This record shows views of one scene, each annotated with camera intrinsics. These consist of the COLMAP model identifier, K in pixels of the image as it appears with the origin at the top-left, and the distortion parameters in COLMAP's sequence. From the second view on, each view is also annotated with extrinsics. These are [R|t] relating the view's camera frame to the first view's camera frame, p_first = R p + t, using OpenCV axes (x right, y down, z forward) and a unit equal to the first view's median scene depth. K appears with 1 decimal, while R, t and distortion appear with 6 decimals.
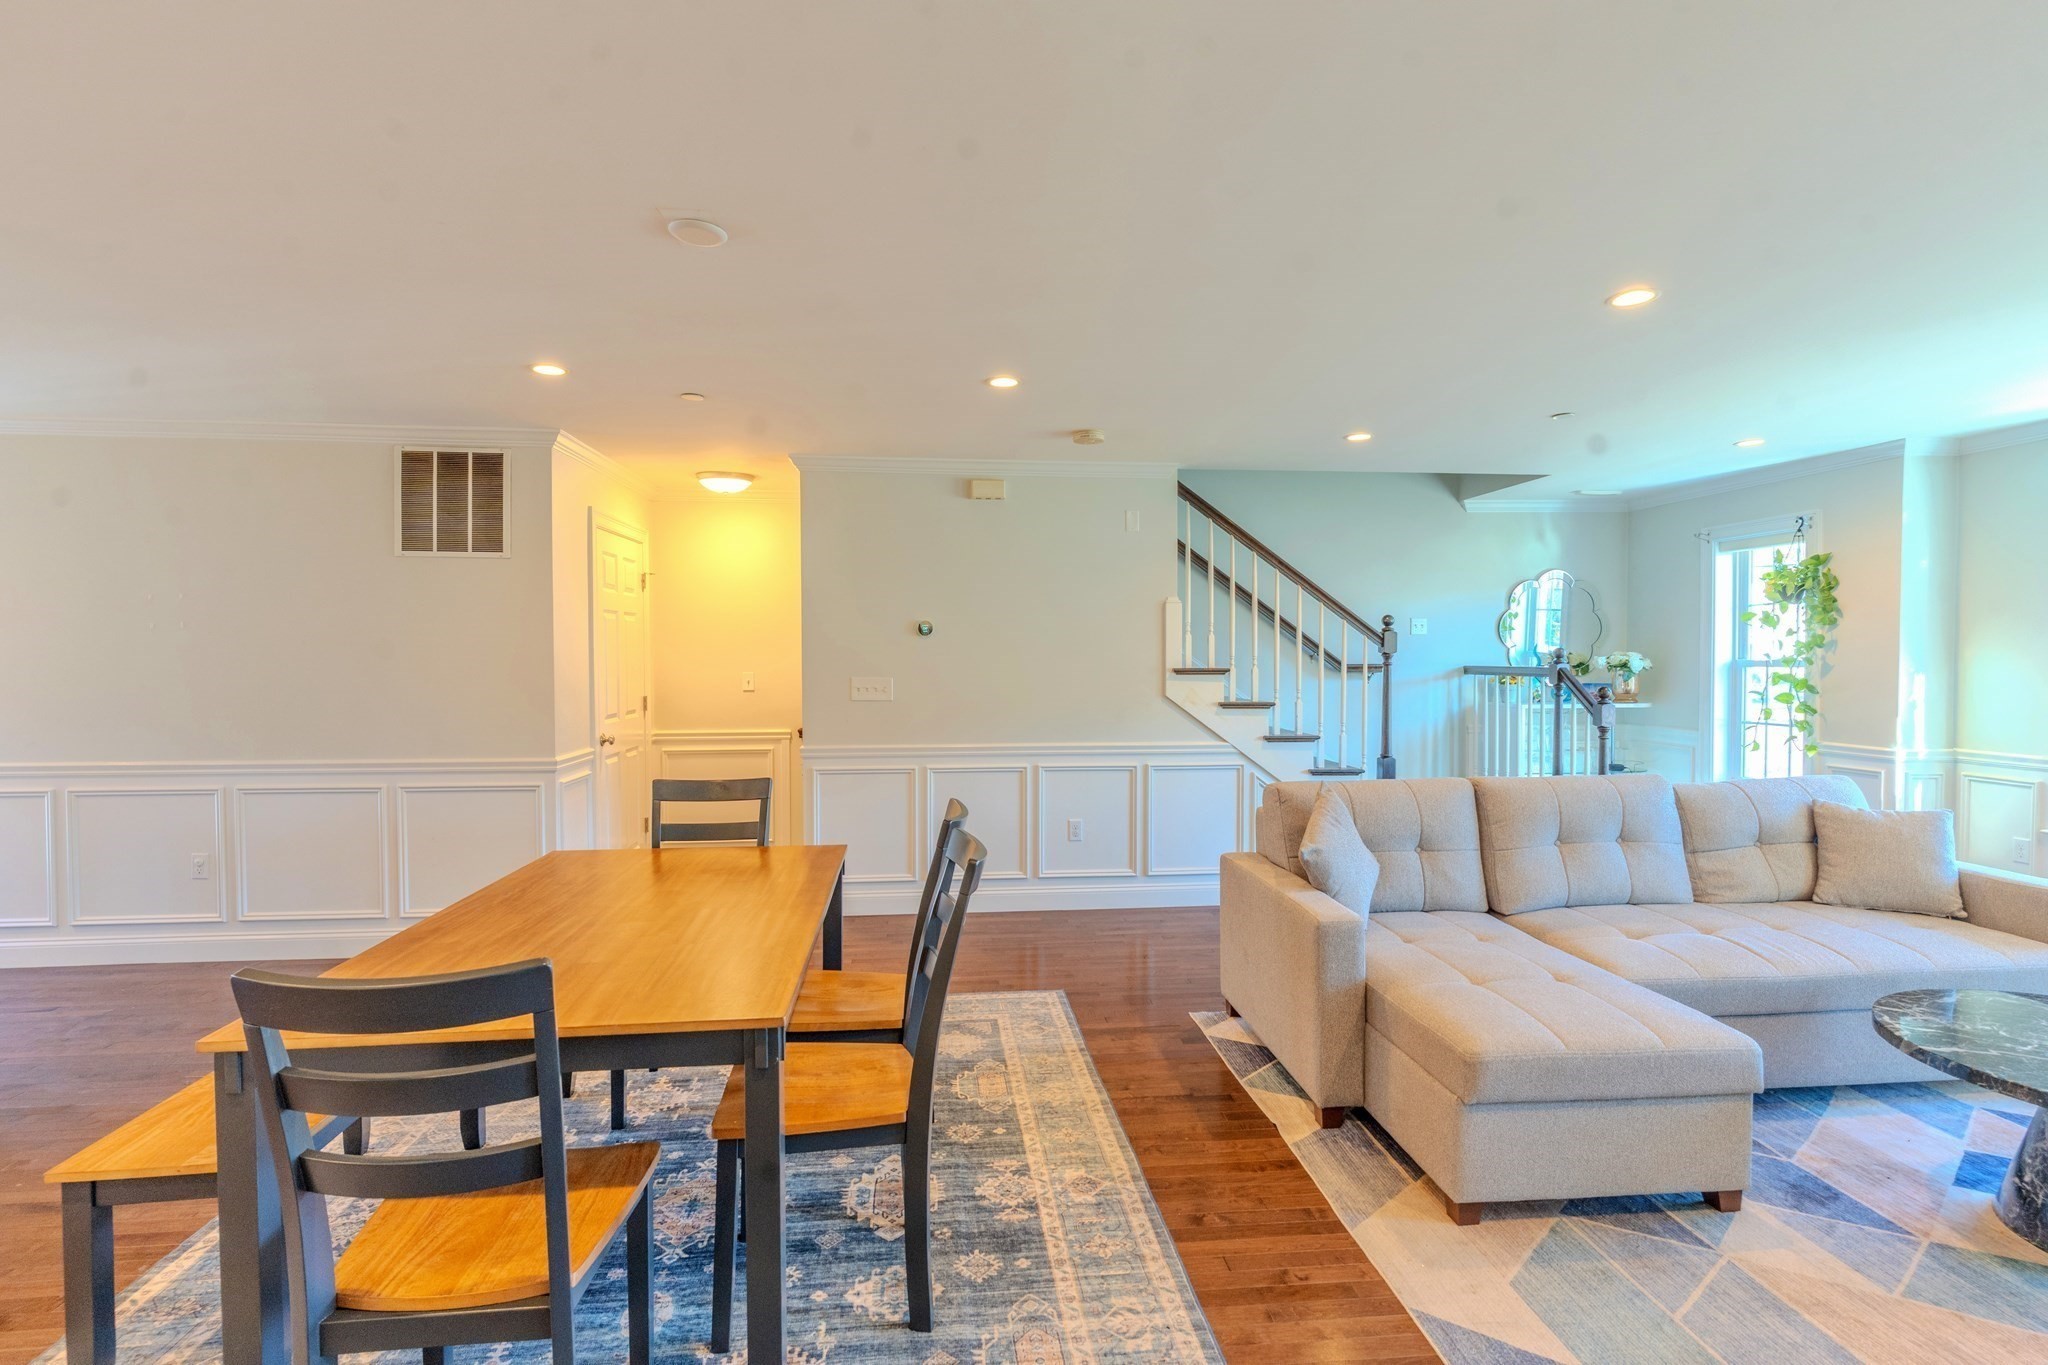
lens RADIAL K [[972.5, 0, 1025.1], [0, 972.5, 681.3], [0, 0, 1]] dist [0.003154, -0.000844]
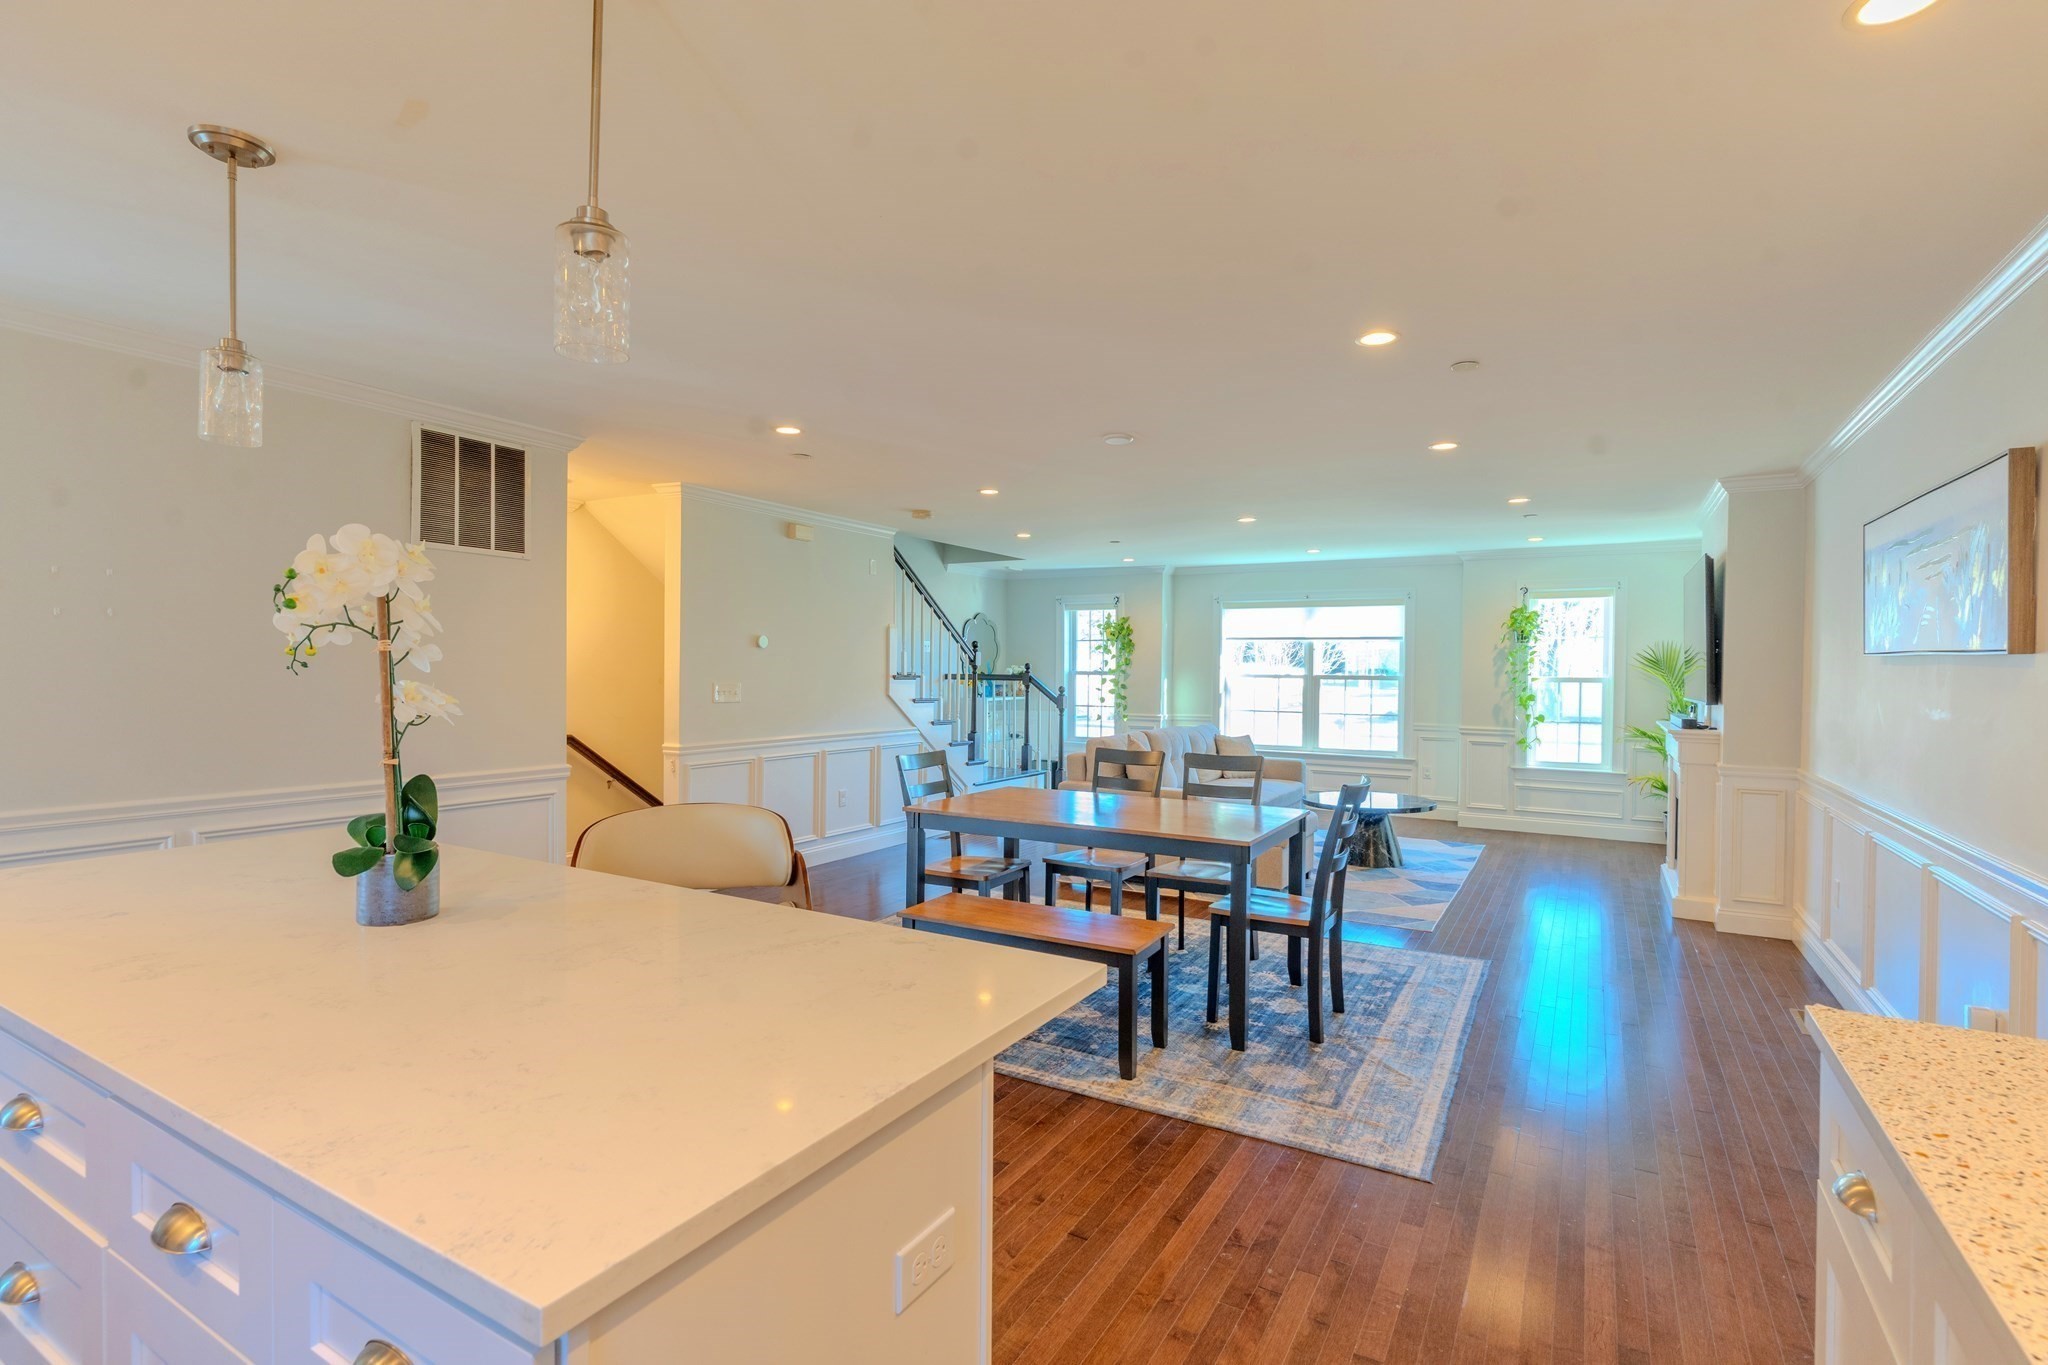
lens RADIAL K [[972.5, 0, 1027.3], [0, 972.5, 686.2], [0, 0, 1]] dist [0.003154, -0.000844]
pose [[0.585715, -0.007589, 0.810482, -0.996145], [0.009776, 0.999950, 0.002298, 0.001293], [-0.810458, 0.006577, 0.585760, 0.032852]]
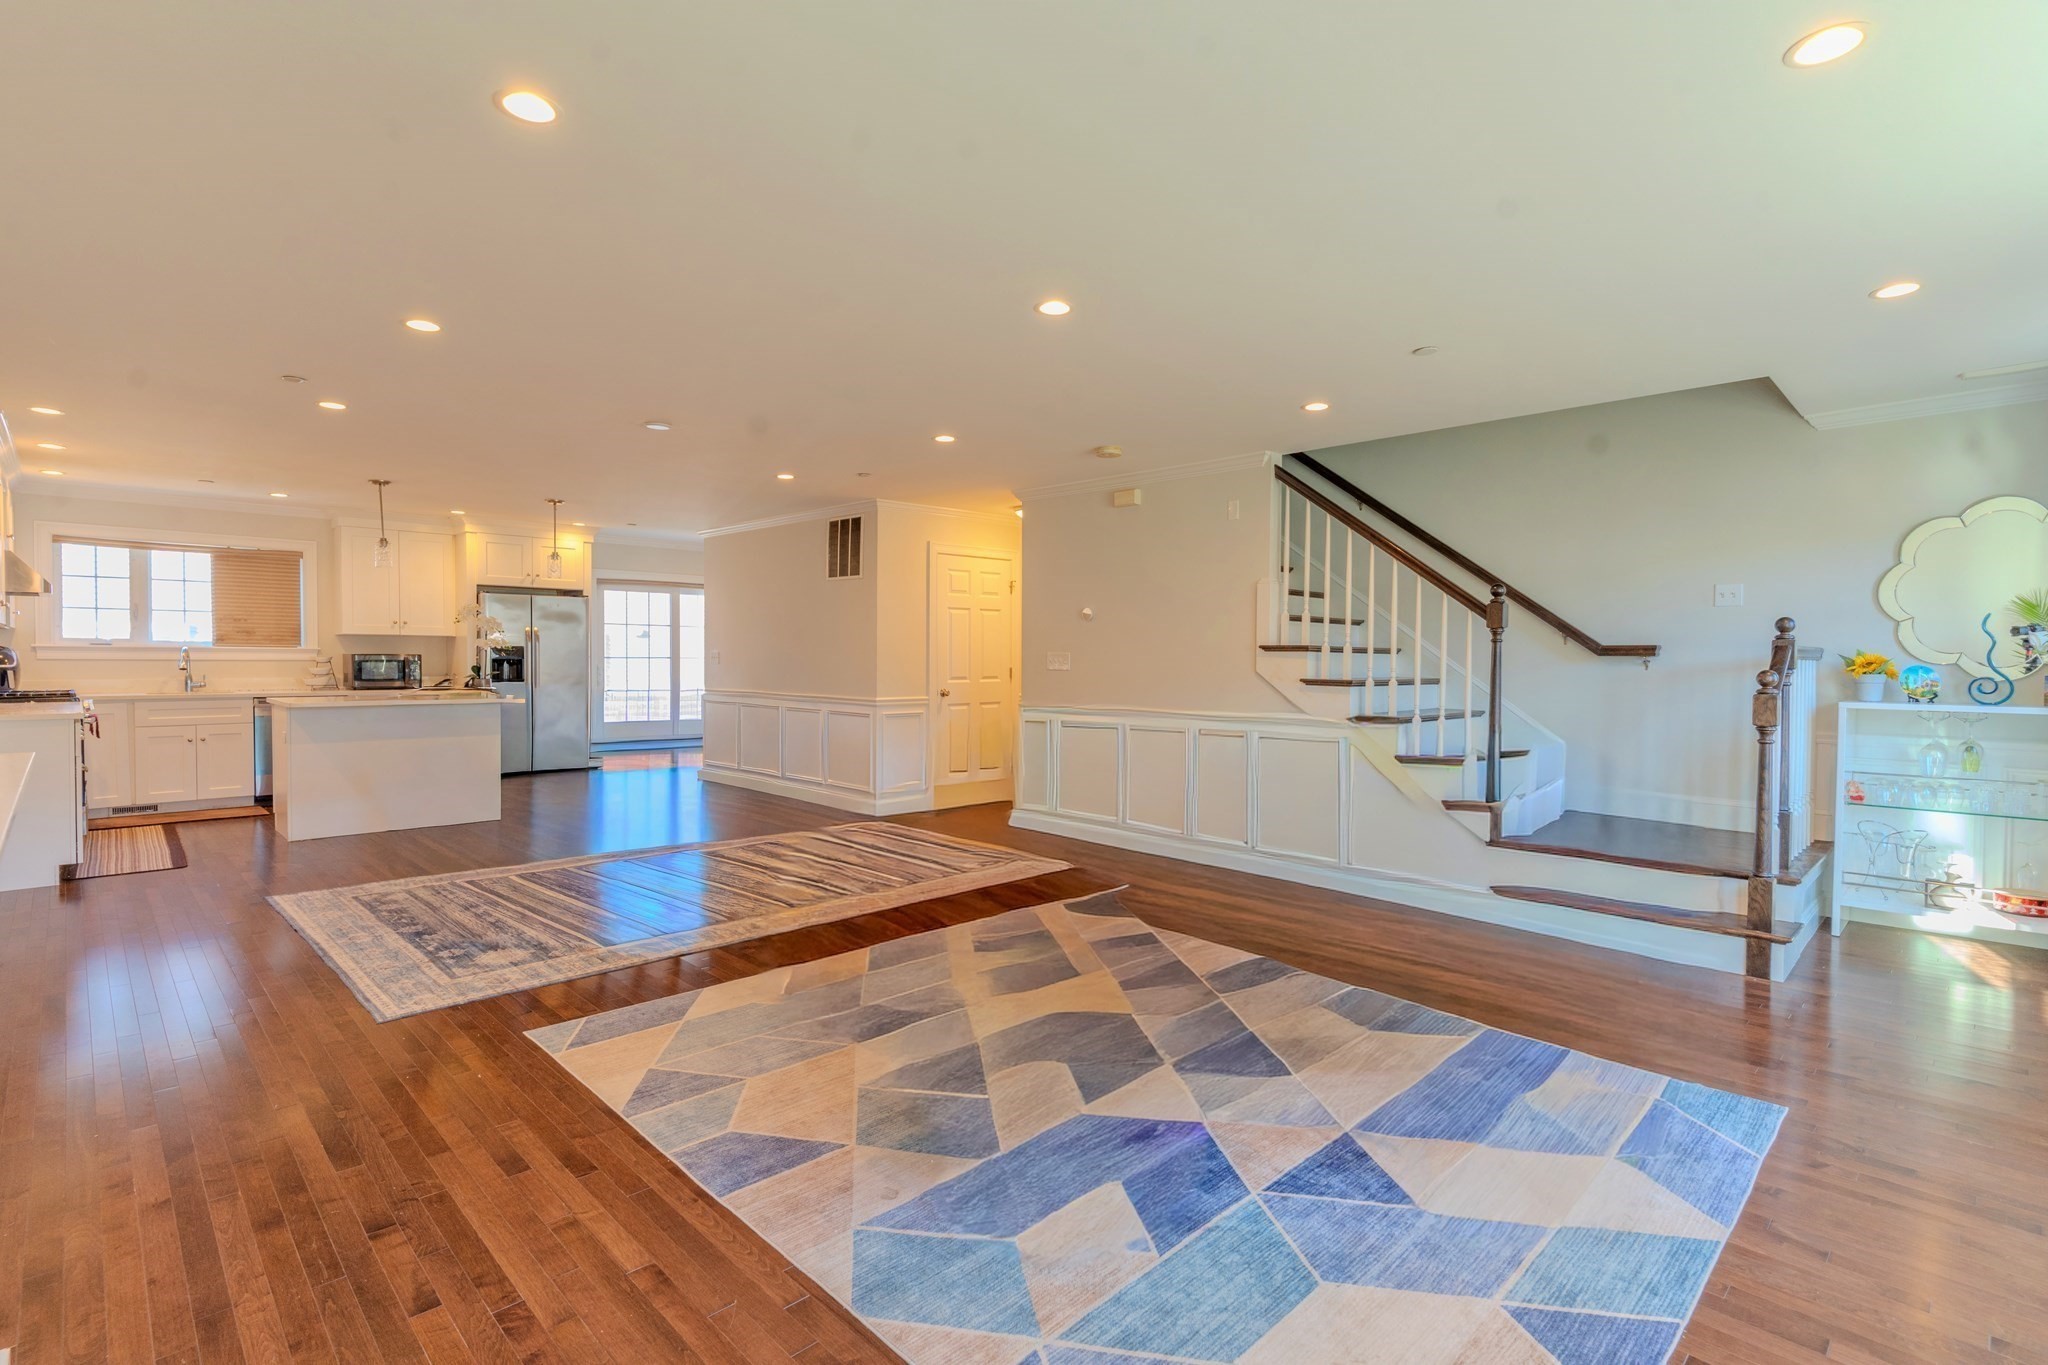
lens RADIAL K [[972.5, 0, 1016.9], [0, 972.5, 685.0], [0, 0, 1]] dist [0.003154, -0.000844]
pose [[0.621263, 0.029399, -0.783051, 0.940335], [-0.028695, 0.999479, 0.014759, 0.025442], [0.783077, 0.013300, 0.621783, 0.156733]]
